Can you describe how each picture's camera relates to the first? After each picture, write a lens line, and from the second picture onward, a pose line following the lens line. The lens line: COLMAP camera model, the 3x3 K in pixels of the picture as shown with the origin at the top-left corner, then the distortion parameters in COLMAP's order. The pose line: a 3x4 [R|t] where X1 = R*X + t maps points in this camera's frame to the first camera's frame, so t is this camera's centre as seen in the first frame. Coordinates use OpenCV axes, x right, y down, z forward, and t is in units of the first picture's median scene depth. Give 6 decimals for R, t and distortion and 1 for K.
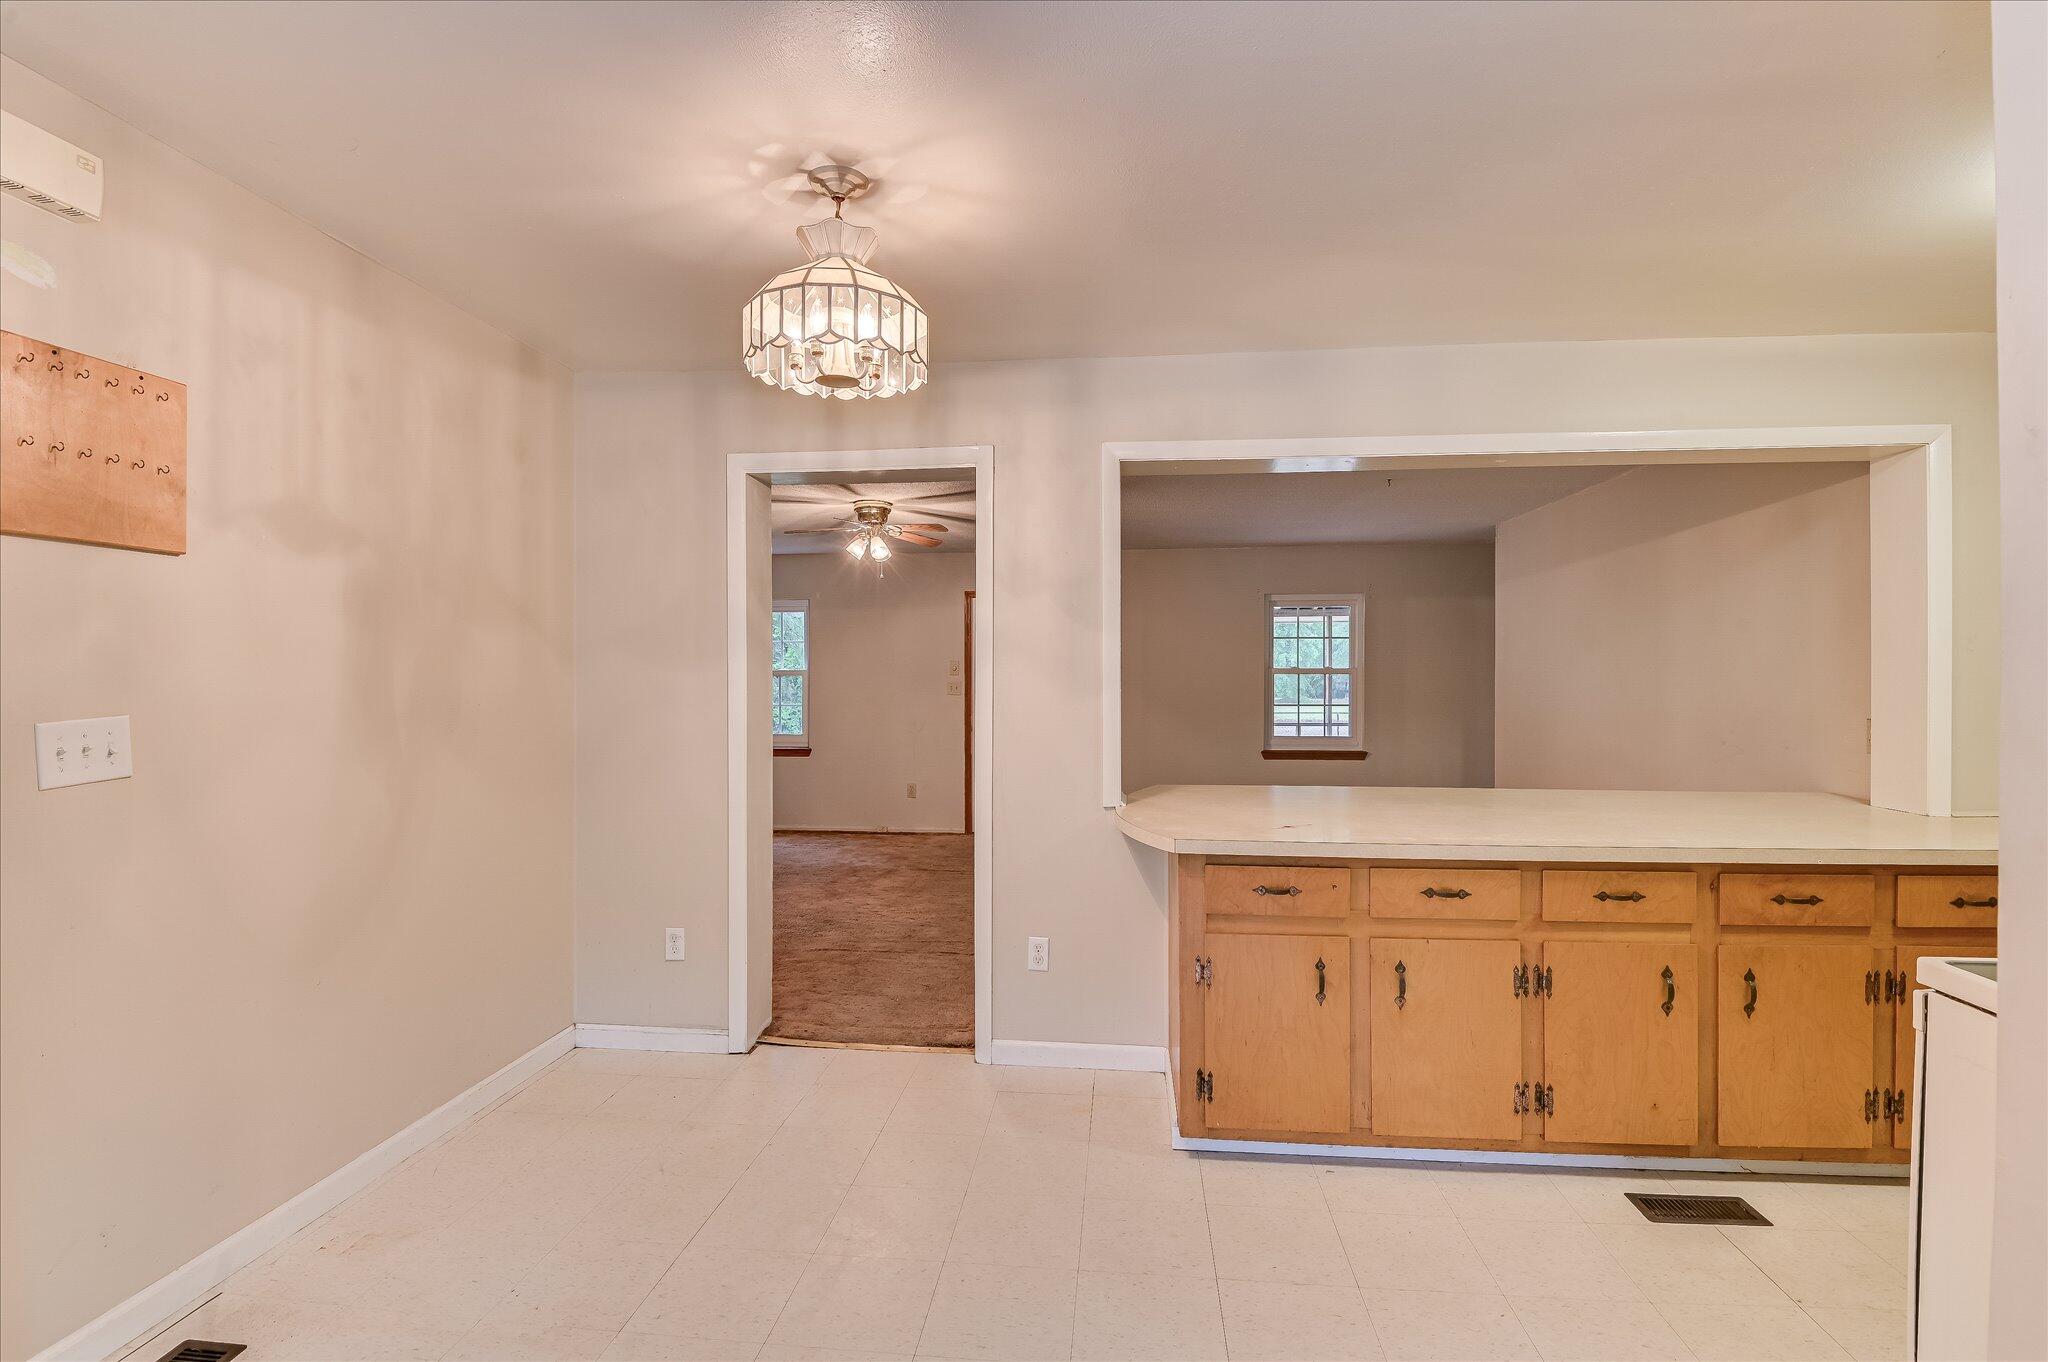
lens RADIAL K [[940.1, 0, 1072.8], [0, 940.1, 673.0], [0, 0, 1]] dist [-0.013902, -0.002744]
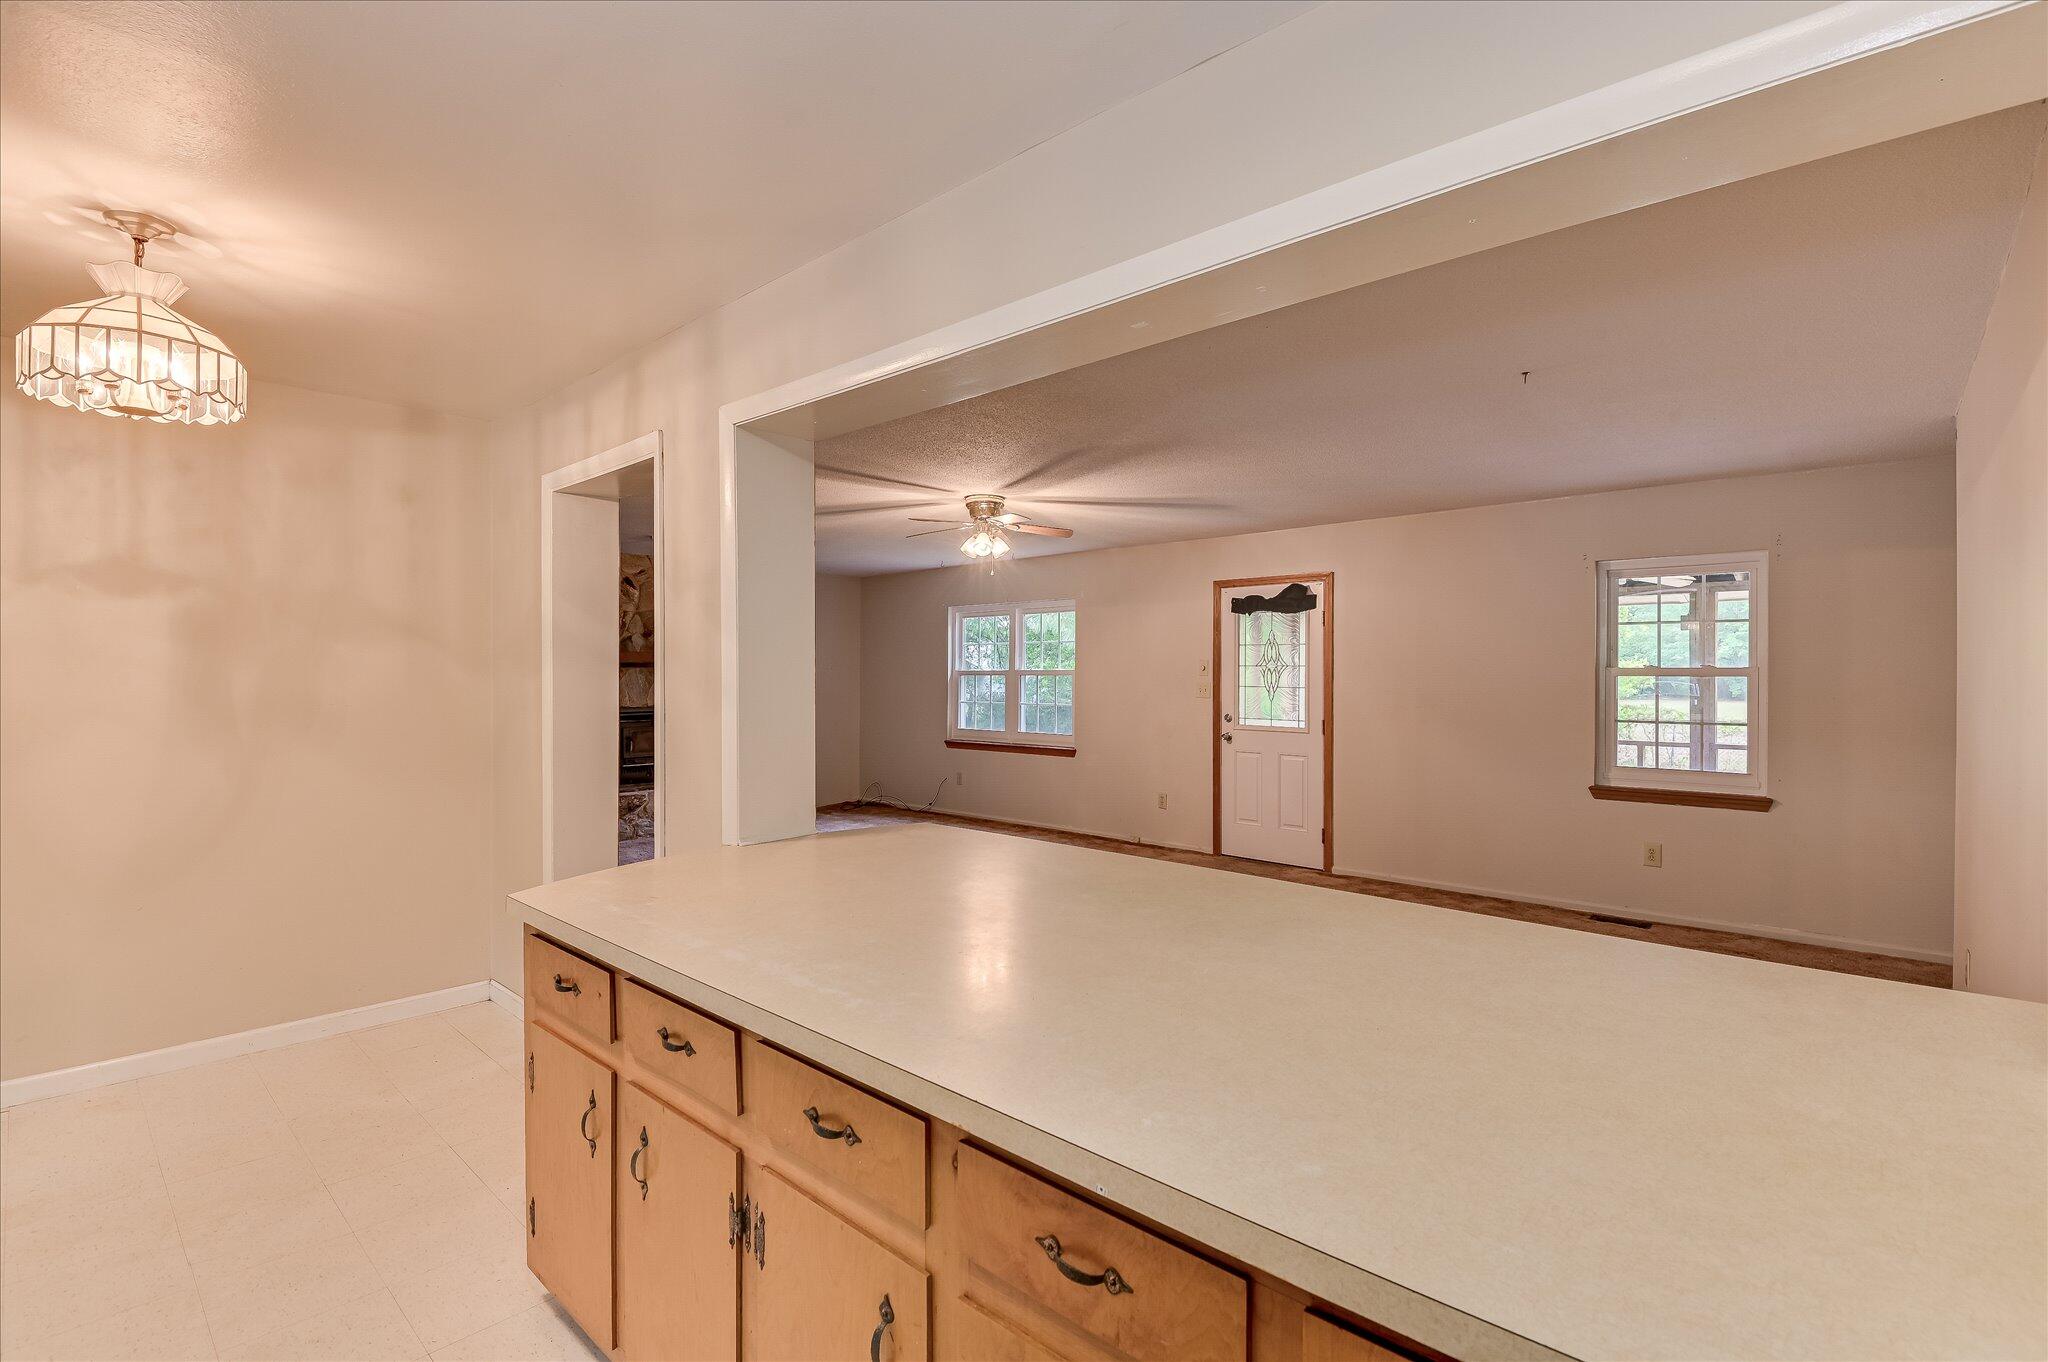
lens RADIAL K [[940.1, 0, 1009.9], [0, 940.1, 668.6], [0, 0, 1]] dist [-0.013902, -0.002744]
pose [[0.794596, -0.001513, -0.607136, 0.284843], [0.001307, 0.999999, -0.000781, -0.004516], [0.607136, -0.000174, 0.794598, 0.186891]]
